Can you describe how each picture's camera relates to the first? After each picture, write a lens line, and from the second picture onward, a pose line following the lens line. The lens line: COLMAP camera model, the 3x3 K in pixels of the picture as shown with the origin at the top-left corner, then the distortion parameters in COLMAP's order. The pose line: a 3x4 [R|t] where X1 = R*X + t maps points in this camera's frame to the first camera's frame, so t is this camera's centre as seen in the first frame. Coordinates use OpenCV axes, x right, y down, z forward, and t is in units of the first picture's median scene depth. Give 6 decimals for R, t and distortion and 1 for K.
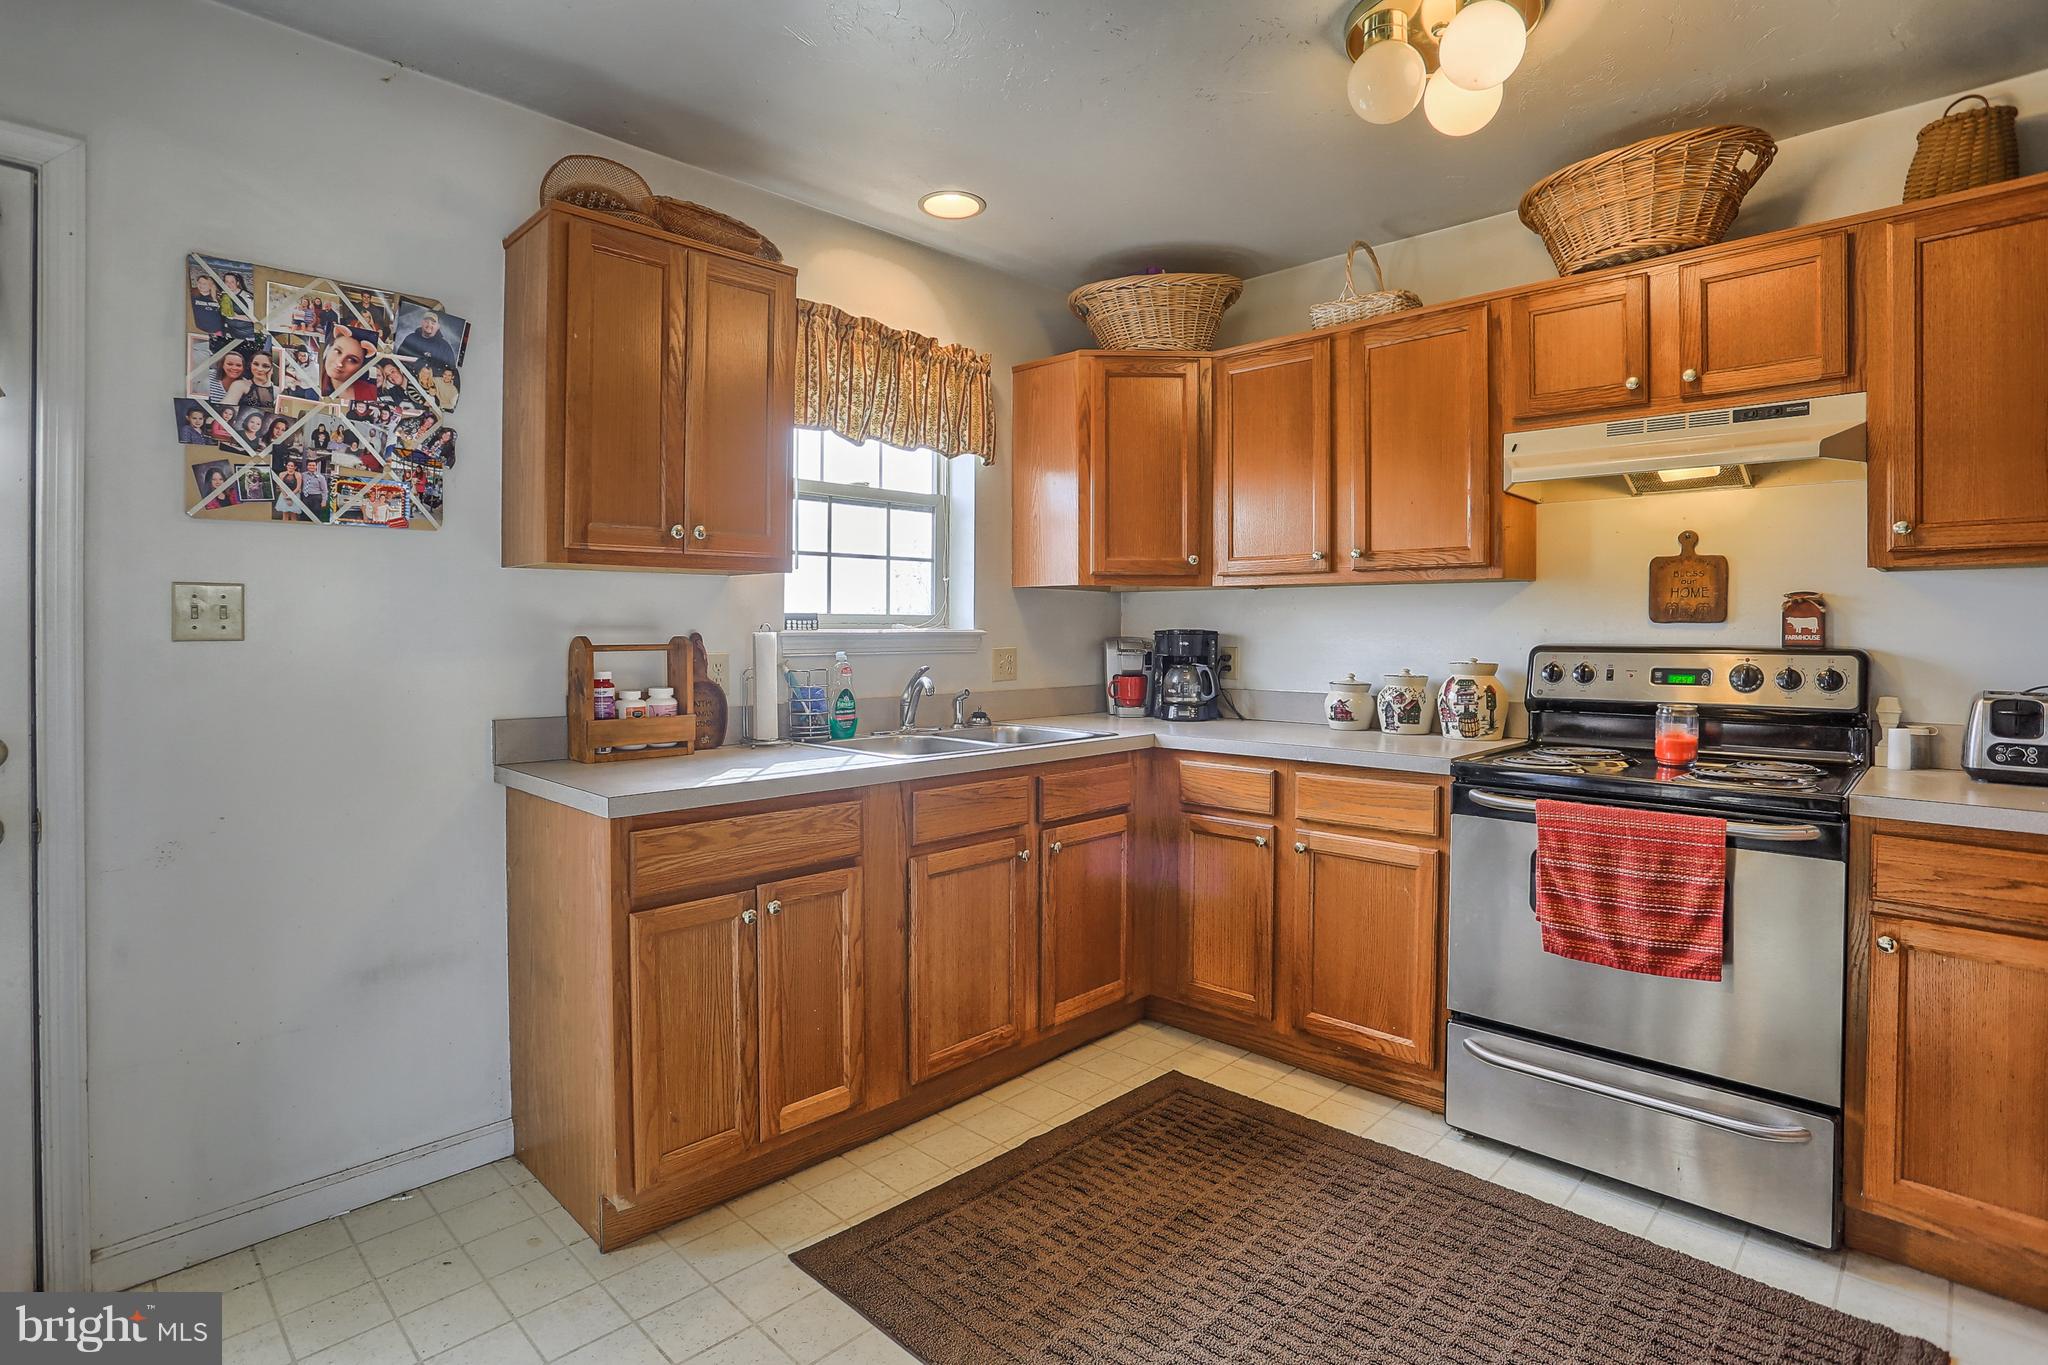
lens RADIAL K [[1001.9, 0, 1020.5], [0, 1001.9, 638.0], [0, 0, 1]] dist [-0.070179, 0.024618]
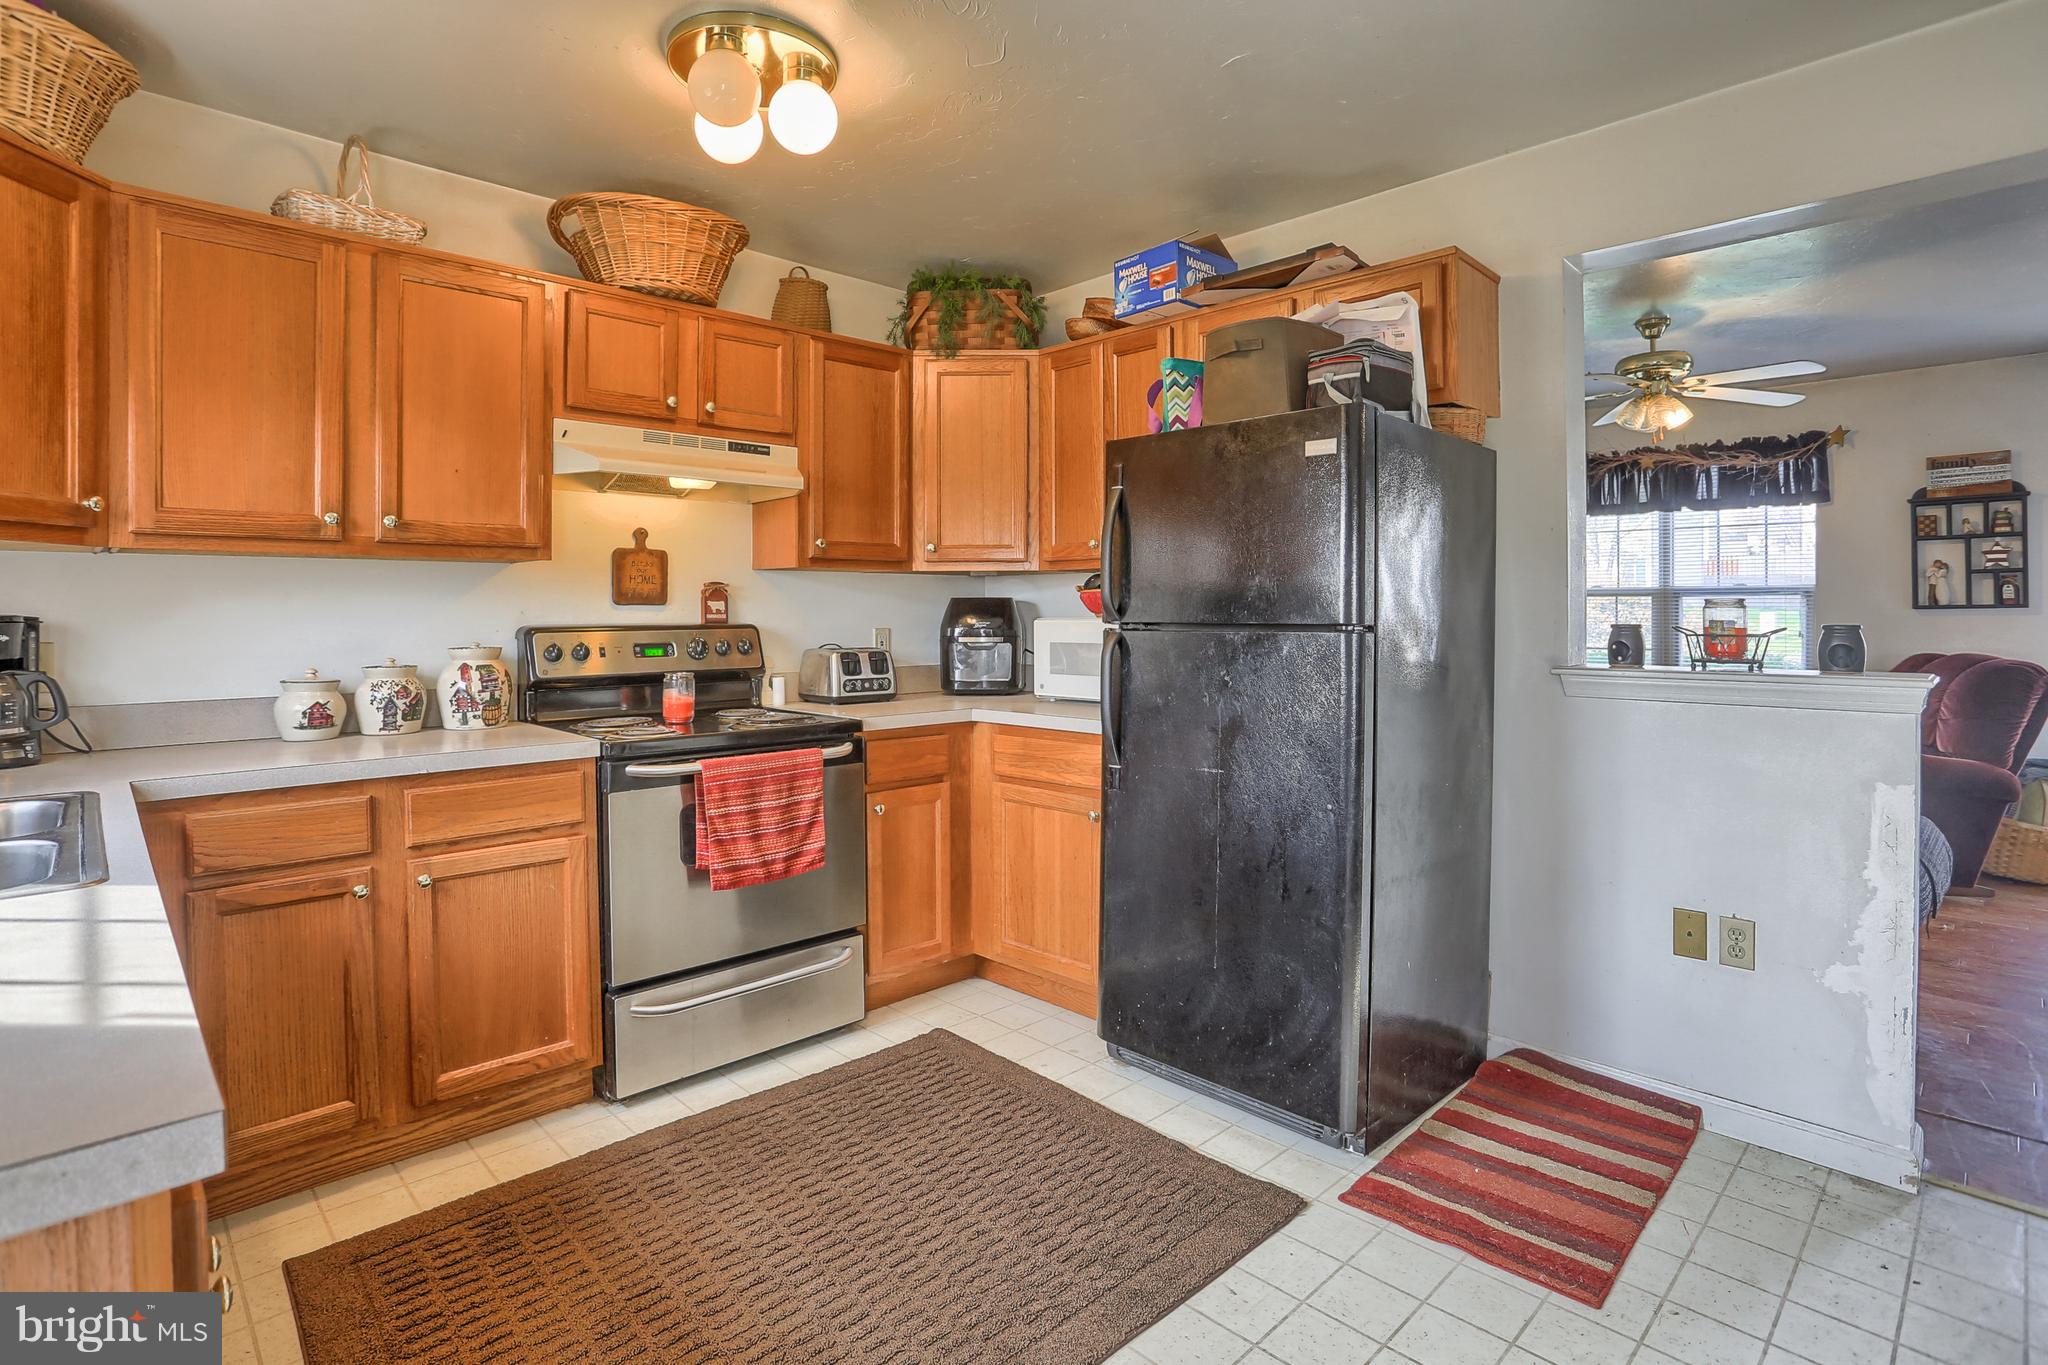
lens RADIAL K [[1036.8, 0, 981.1], [0, 1036.8, 618.1], [0, 0, 1]] dist [-0.072563, 0.020635]
pose [[0.038294, -0.009655, 0.999220, -0.594973], [0.012449, 0.999880, 0.009185, -0.006780], [-0.999189, 0.012088, 0.038410, 0.577442]]
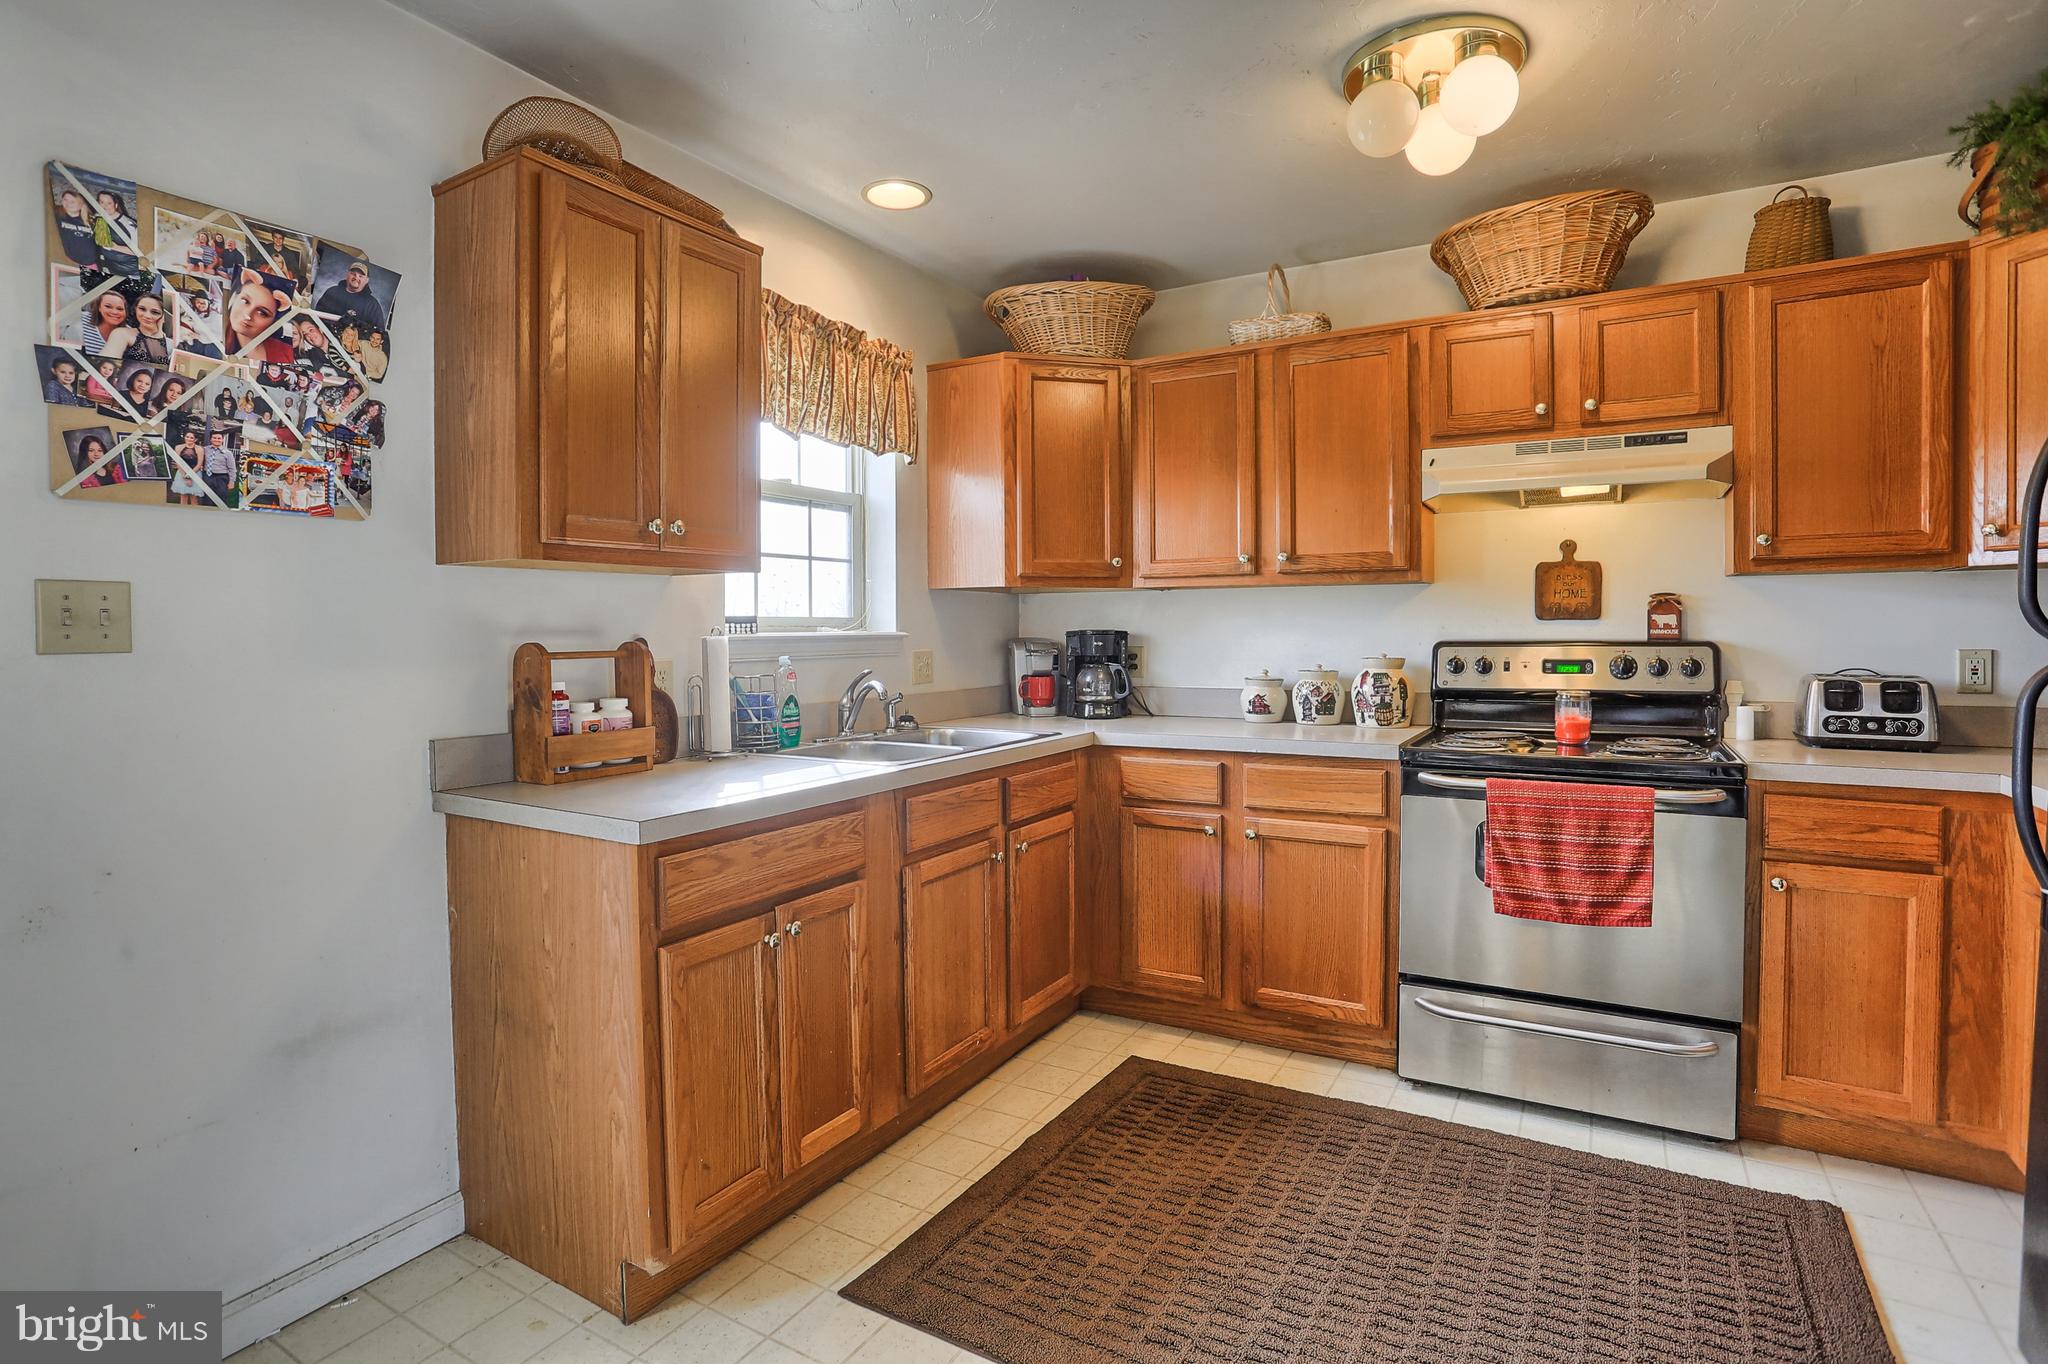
lens RADIAL K [[986.1, 0, 1016.4], [0, 986.1, 654.9], [0, 0, 1]] dist [-0.070360, 0.025343]
pose [[0.971381, -0.014380, 0.237092, -0.234500], [0.010928, 0.999814, 0.015867, 0.000219], [-0.237276, -0.012822, 0.971358, 0.050543]]
